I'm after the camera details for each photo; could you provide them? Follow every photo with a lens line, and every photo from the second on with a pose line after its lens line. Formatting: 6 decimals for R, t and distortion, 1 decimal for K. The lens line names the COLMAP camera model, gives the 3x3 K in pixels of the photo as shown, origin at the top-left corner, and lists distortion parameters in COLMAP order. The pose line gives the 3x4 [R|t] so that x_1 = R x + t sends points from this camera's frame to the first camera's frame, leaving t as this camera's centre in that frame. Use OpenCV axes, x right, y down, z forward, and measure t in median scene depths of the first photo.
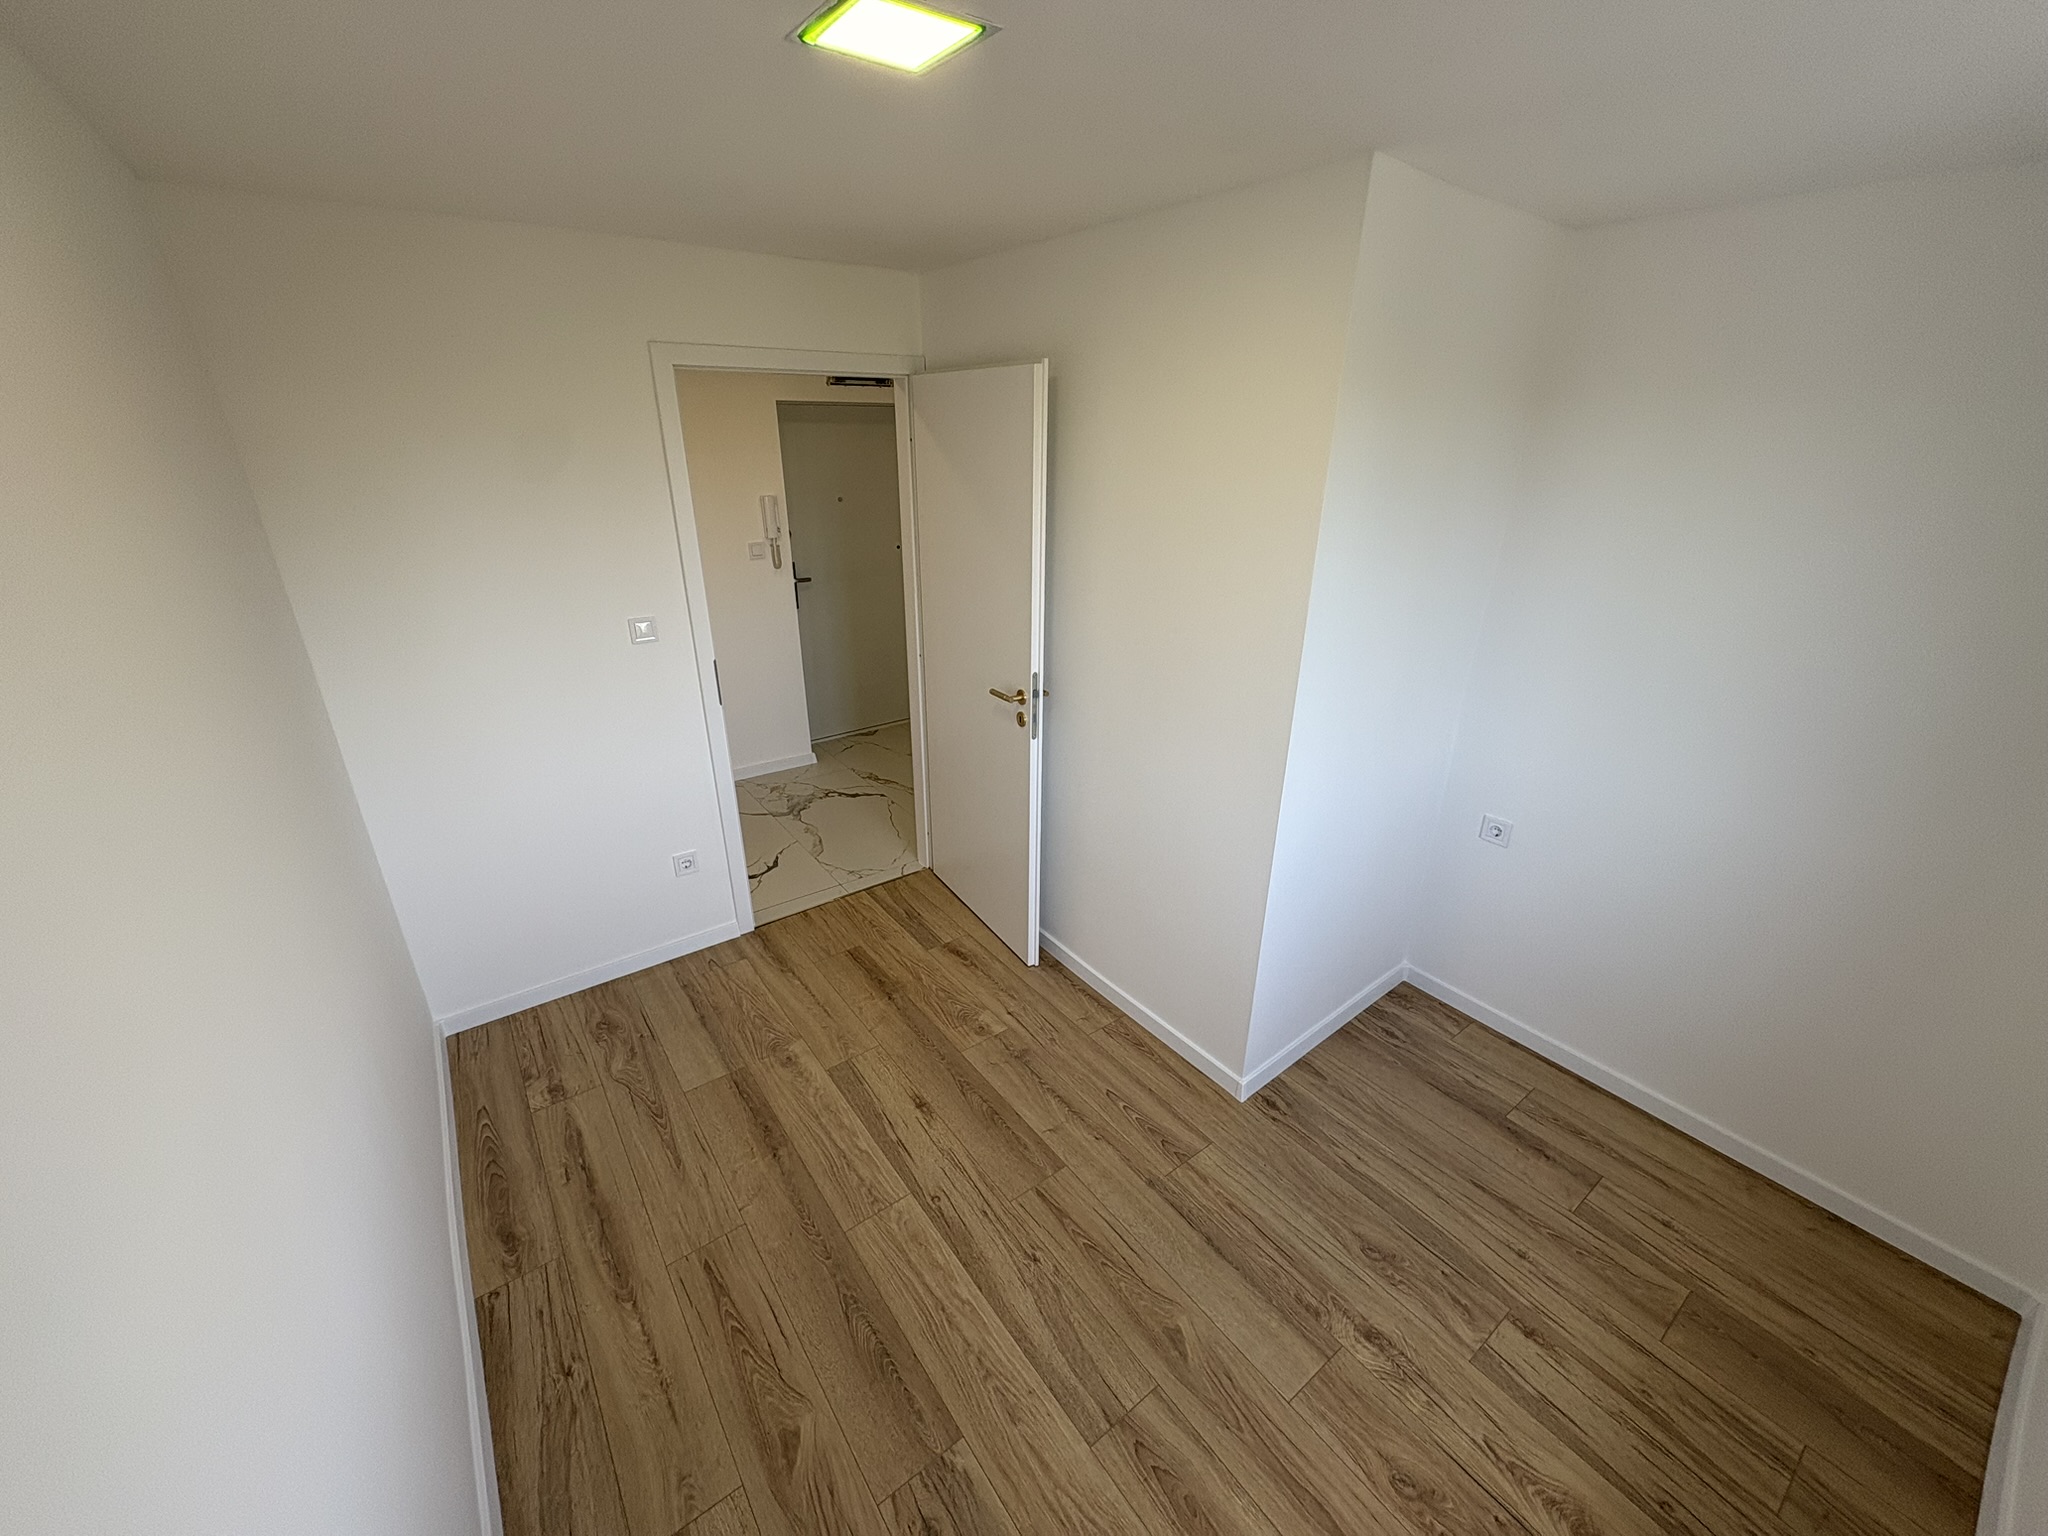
lens RADIAL K [[813.4, 0, 1017.9], [0, 813.4, 783.2], [0, 0, 1]] dist [0.000763, 0.000469]
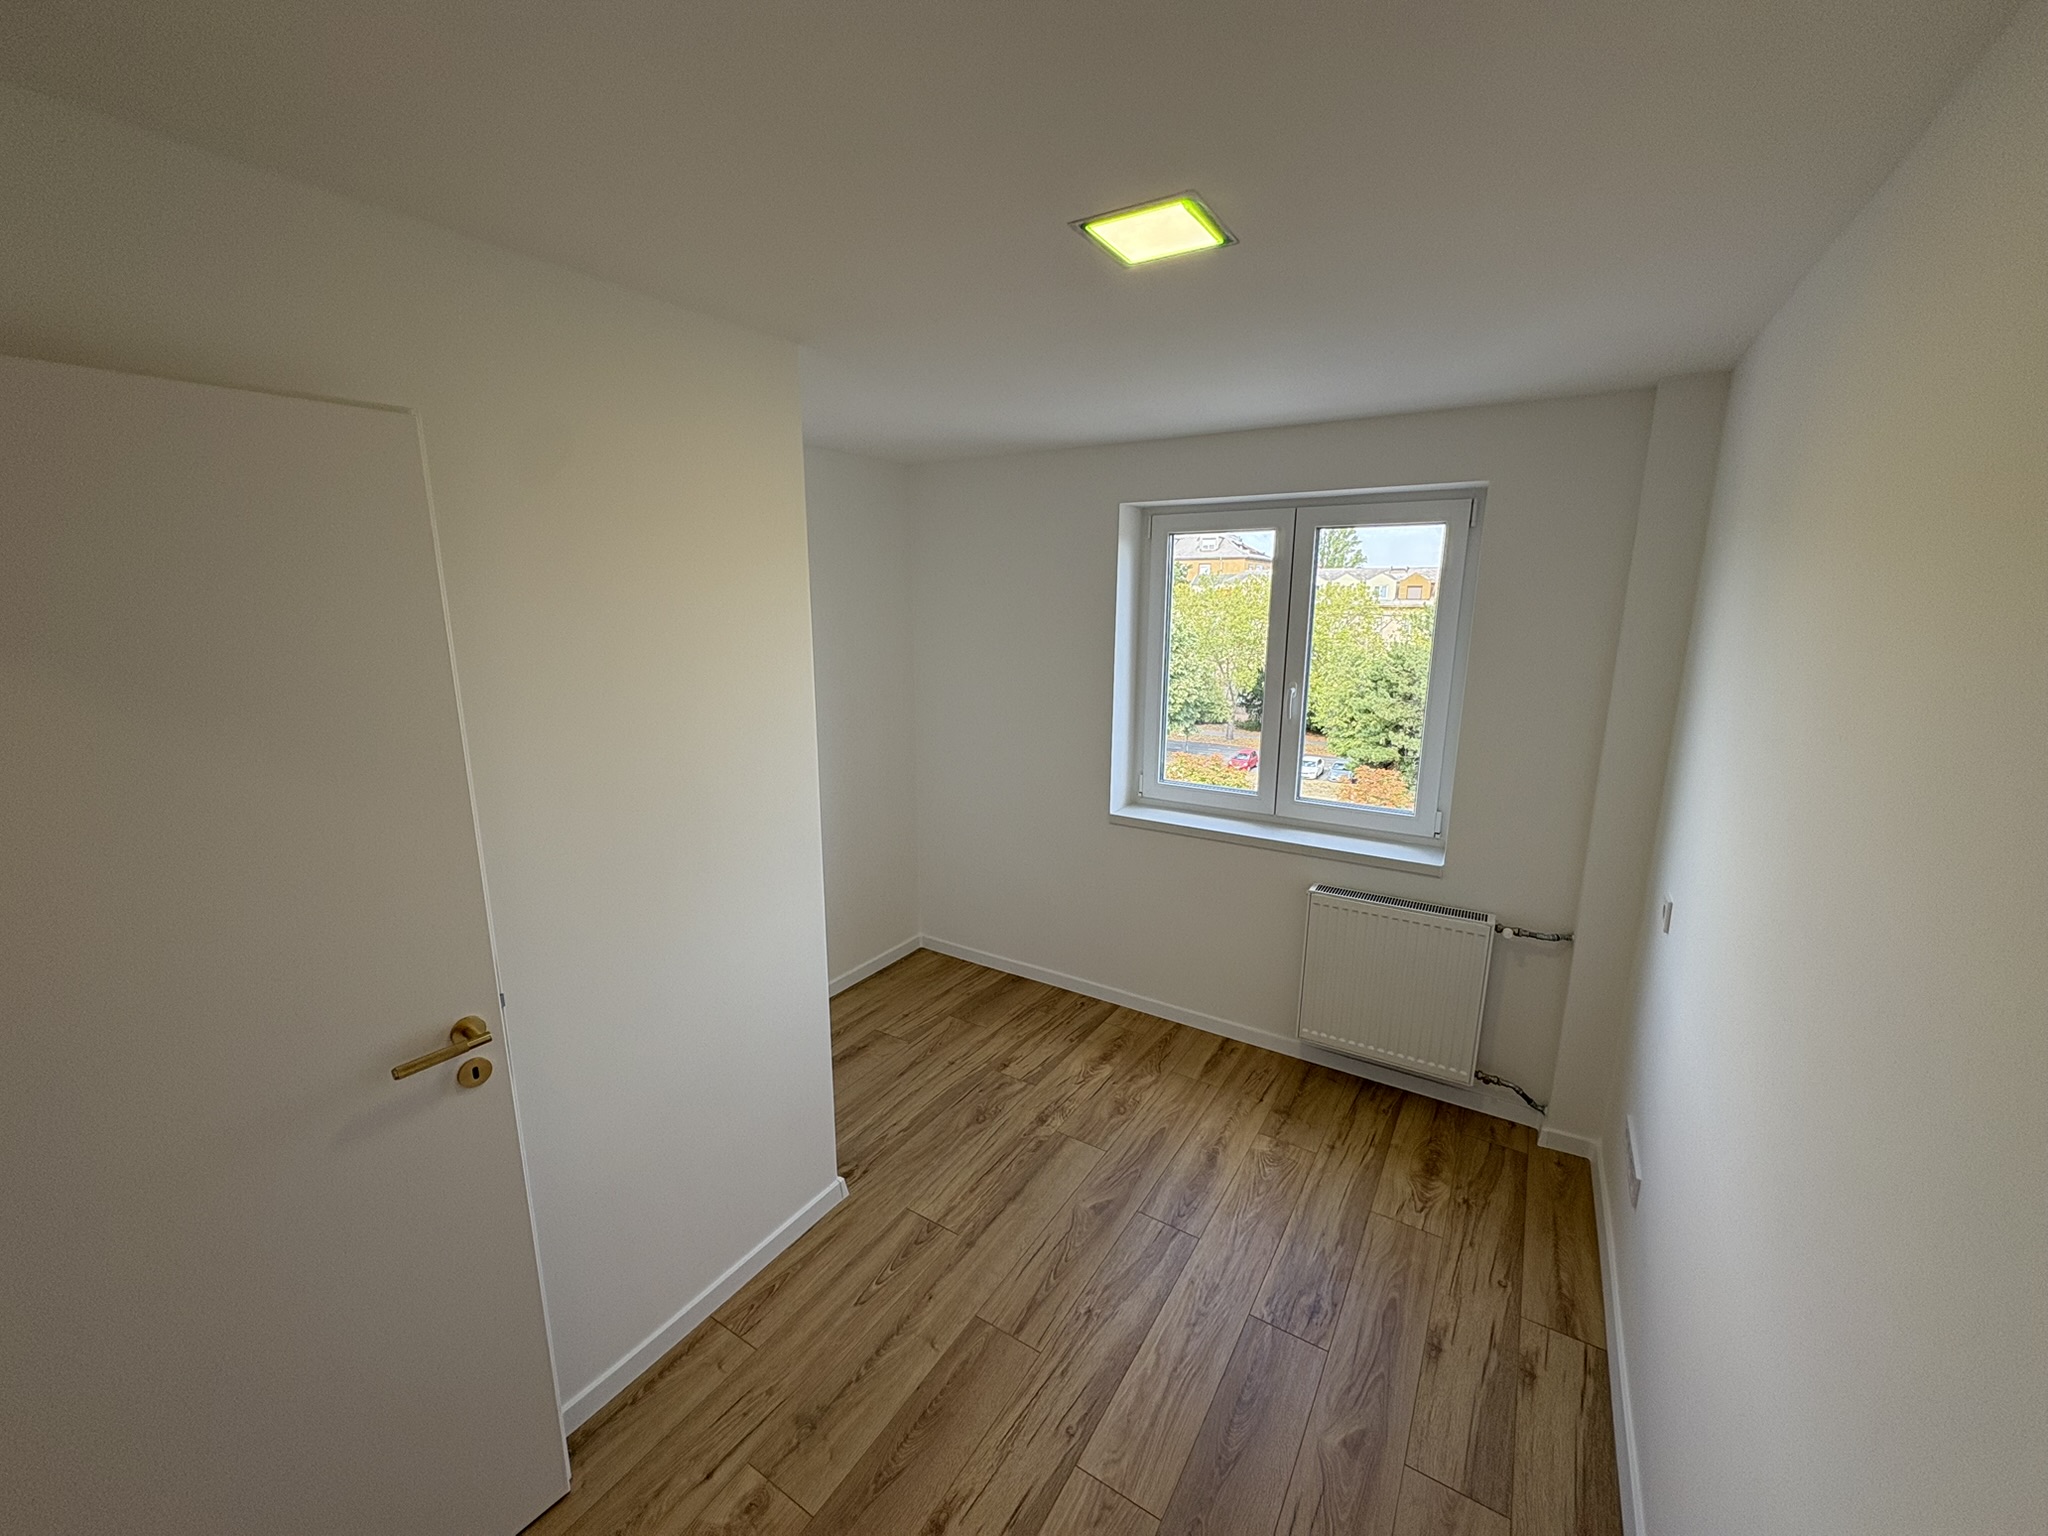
lens RADIAL K [[813.4, 0, 1039.0], [0, 813.4, 765.2], [0, 0, 1]] dist [0.000763, 0.000469]
pose [[-0.376206, -0.196342, 0.905494, -0.734415], [0.372001, 0.863053, 0.341695, -0.380225], [-0.848578, 0.465393, -0.251646, 0.964386]]
